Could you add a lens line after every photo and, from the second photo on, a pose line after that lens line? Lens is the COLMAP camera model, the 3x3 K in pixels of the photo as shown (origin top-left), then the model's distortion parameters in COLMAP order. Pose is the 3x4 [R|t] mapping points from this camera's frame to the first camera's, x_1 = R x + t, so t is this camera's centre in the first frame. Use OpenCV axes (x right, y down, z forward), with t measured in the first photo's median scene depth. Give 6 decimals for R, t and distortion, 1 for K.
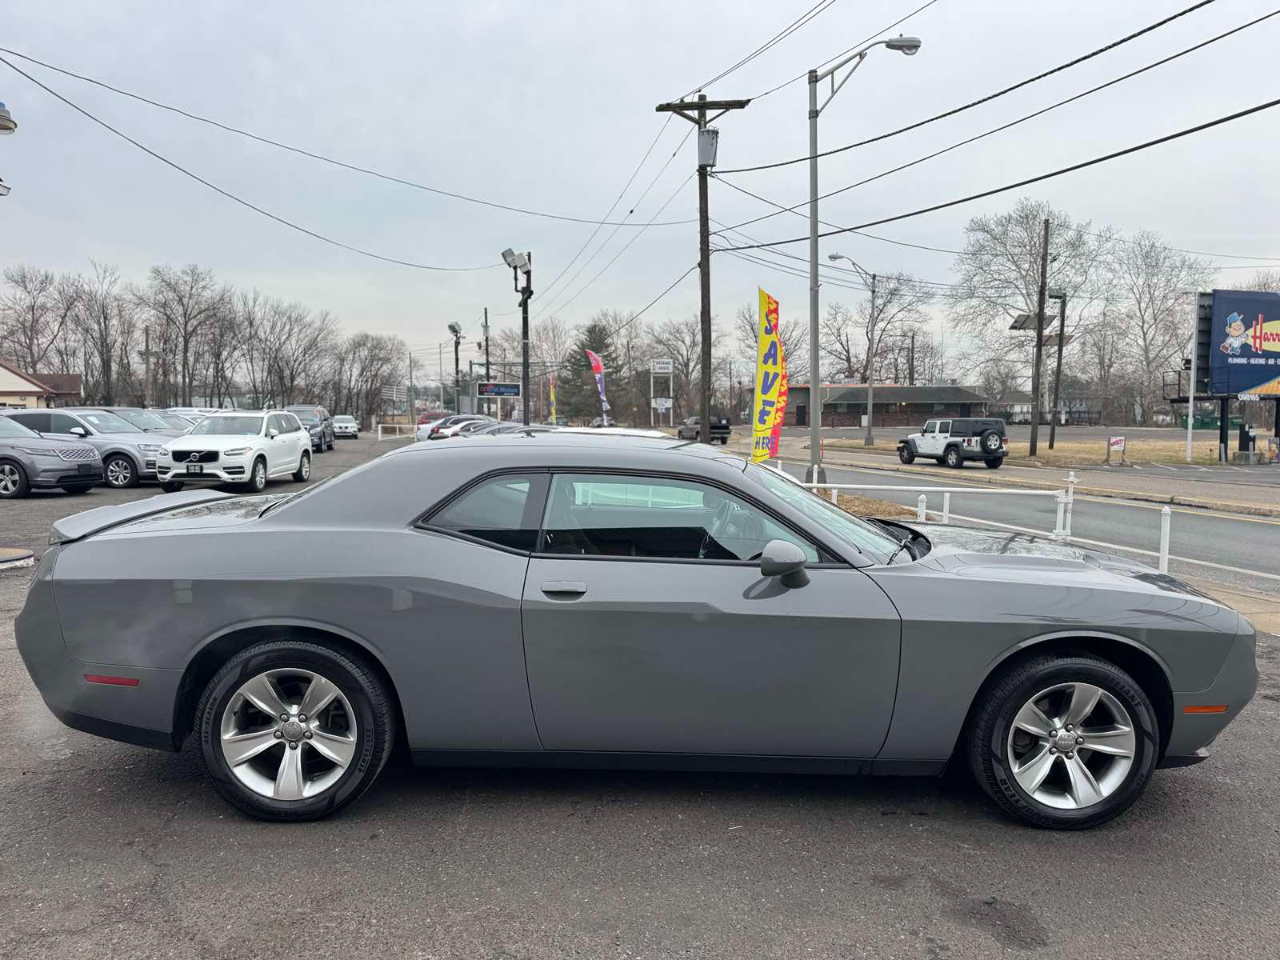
lens RADIAL K [[894.0, 0, 638.9], [0, 894.0, 481.6], [0, 0, 1]] dist [0.053531, -0.068245]
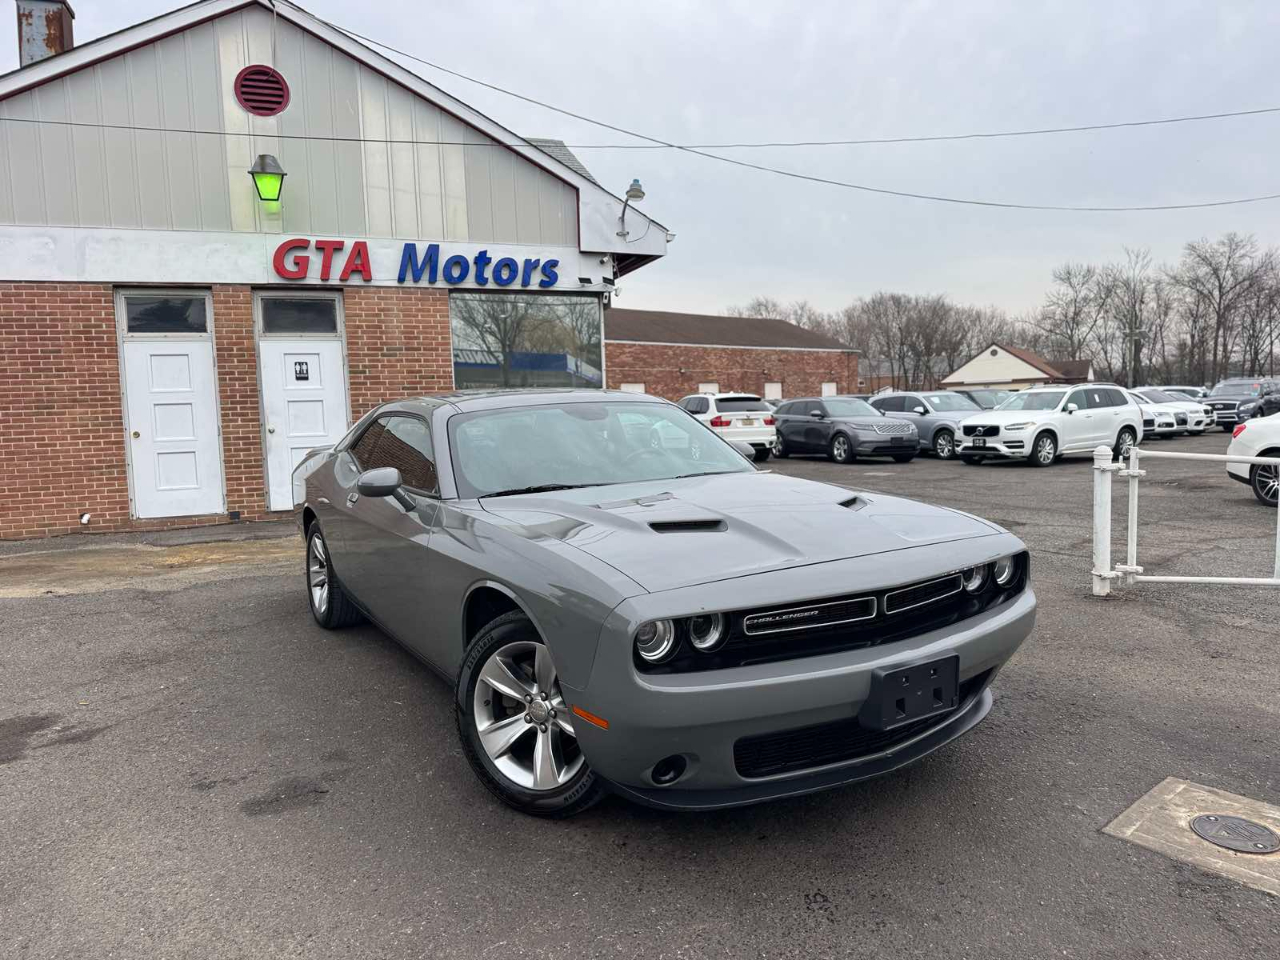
lens RADIAL K [[889.2, 0, 639.8], [0, 889.2, 484.4], [0, 0, 1]] dist [0.091096, -0.128672]
pose [[0.479161, 0.054645, -0.876024, 0.124524], [-0.036464, 0.998438, 0.042336, 0.002447], [0.876969, 0.011658, 0.480405, 0.066207]]
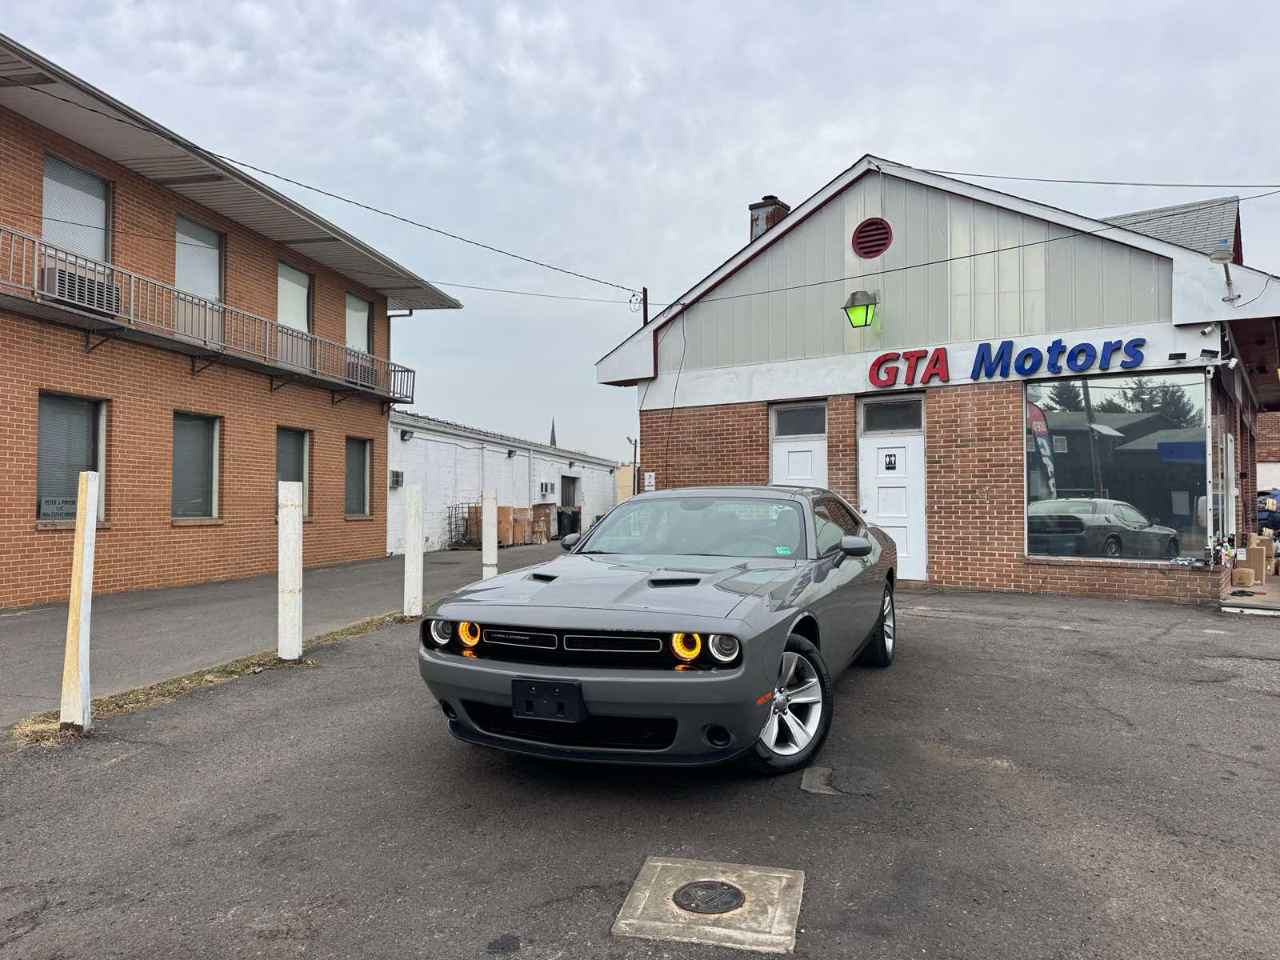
lens RADIAL K [[882.2, 0, 637.0], [0, 882.2, 488.3], [0, 0, 1]] dist [0.149468, -0.241172]
pose [[-0.445173, -0.016594, -0.895291, 0.165456], [-0.069729, 0.997435, 0.016185, -0.006835], [0.892726, 0.069633, -0.445188, 0.179399]]
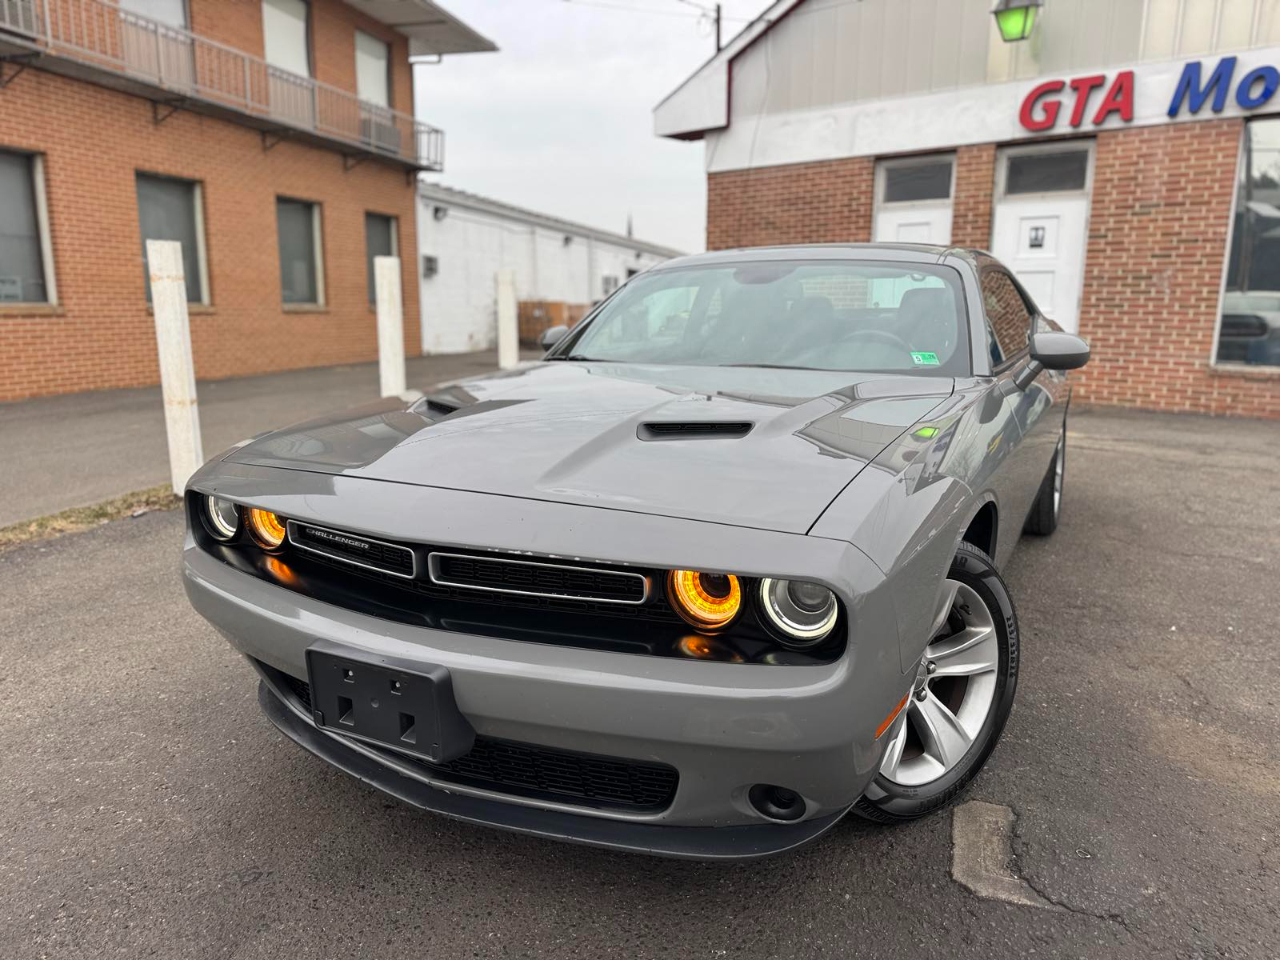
lens RADIAL K [[901.8, 0, 645.3], [0, 901.8, 482.5], [0, 0, 1]] dist [0.007046, -0.005335]
pose [[-0.513733, 0.162762, -0.842370, 0.102471], [-0.076902, 0.969152, 0.234159, -0.001785], [0.854497, 0.185075, -0.485369, 0.155424]]
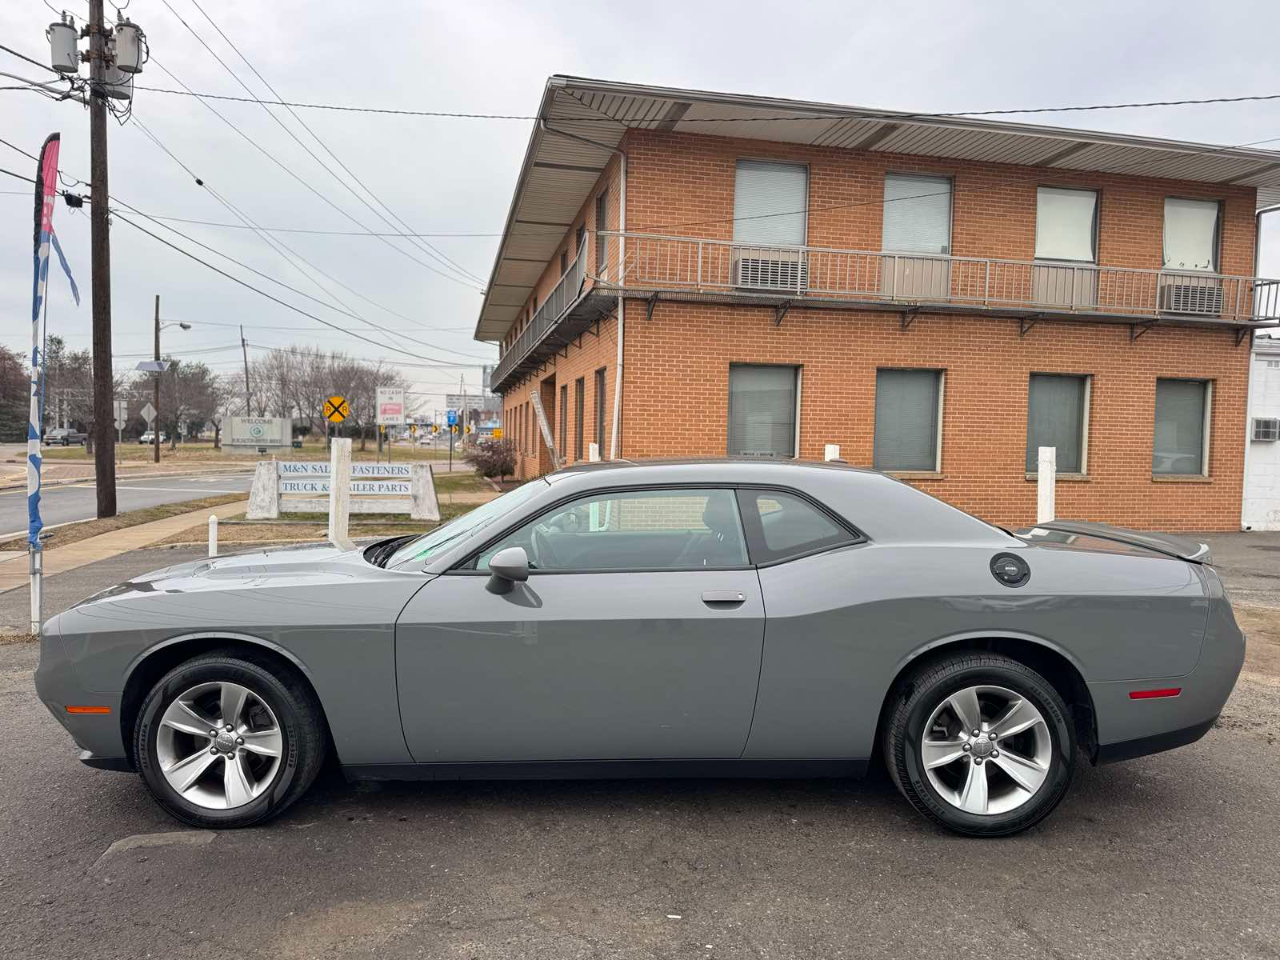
lens RADIAL K [[894.0, 0, 638.9], [0, 894.0, 481.6], [0, 0, 1]] dist [0.053531, -0.068245]
pose [[-0.998256, -0.020679, 0.055297, -0.005423], [-0.013821, 0.992478, 0.121644, -0.016799], [-0.057397, 0.120667, -0.991032, 0.235950]]
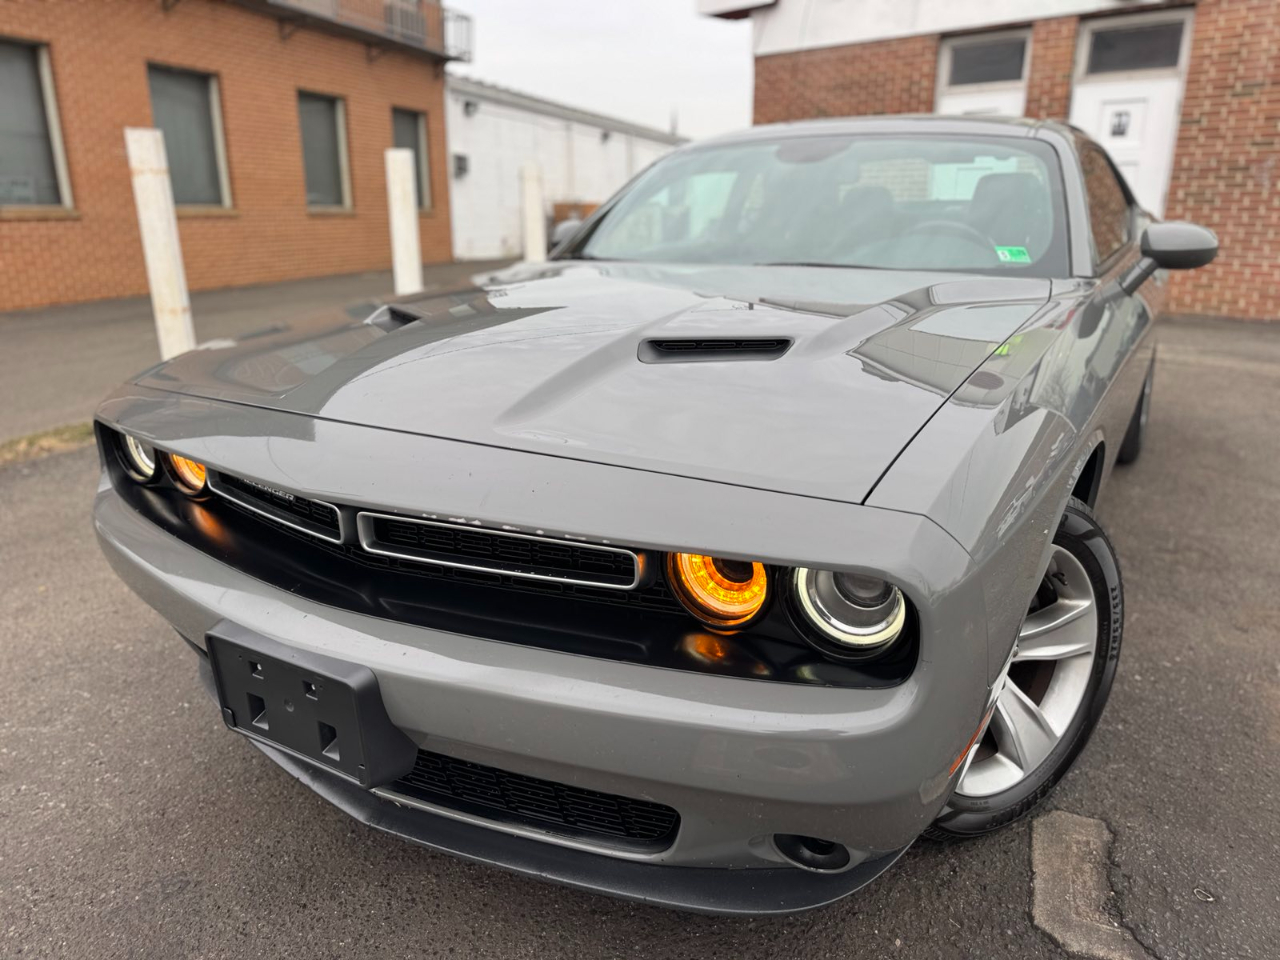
lens RADIAL K [[905.7, 0, 642.4], [0, 905.7, 481.3], [0, 0, 1]] dist [-0.003792, 0.000502]
pose [[-0.555805, 0.240171, -0.795864, 0.090598], [-0.069067, 0.940707, 0.332115, -0.000115], [0.828439, 0.239559, -0.506262, 0.150607]]
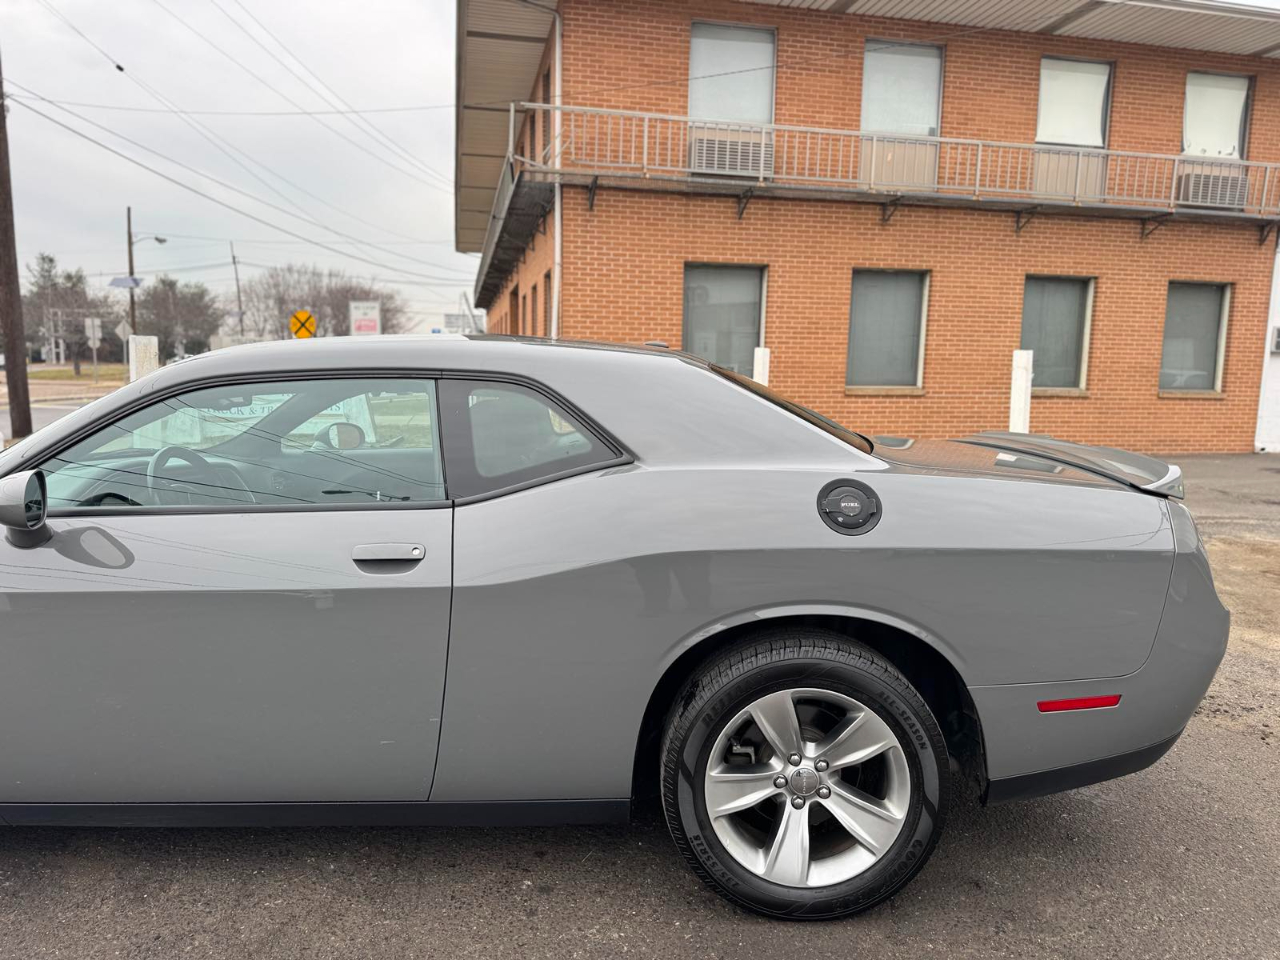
lens RADIAL K [[894.3, 0, 644.8], [0, 894.3, 483.3], [0, 0, 1]] dist [0.056814, -0.073207]
pose [[-0.997765, -0.025471, 0.061772, -0.030127], [-0.012116, 0.978136, 0.207613, -0.009900], [-0.065710, 0.206400, -0.976259, 0.197682]]
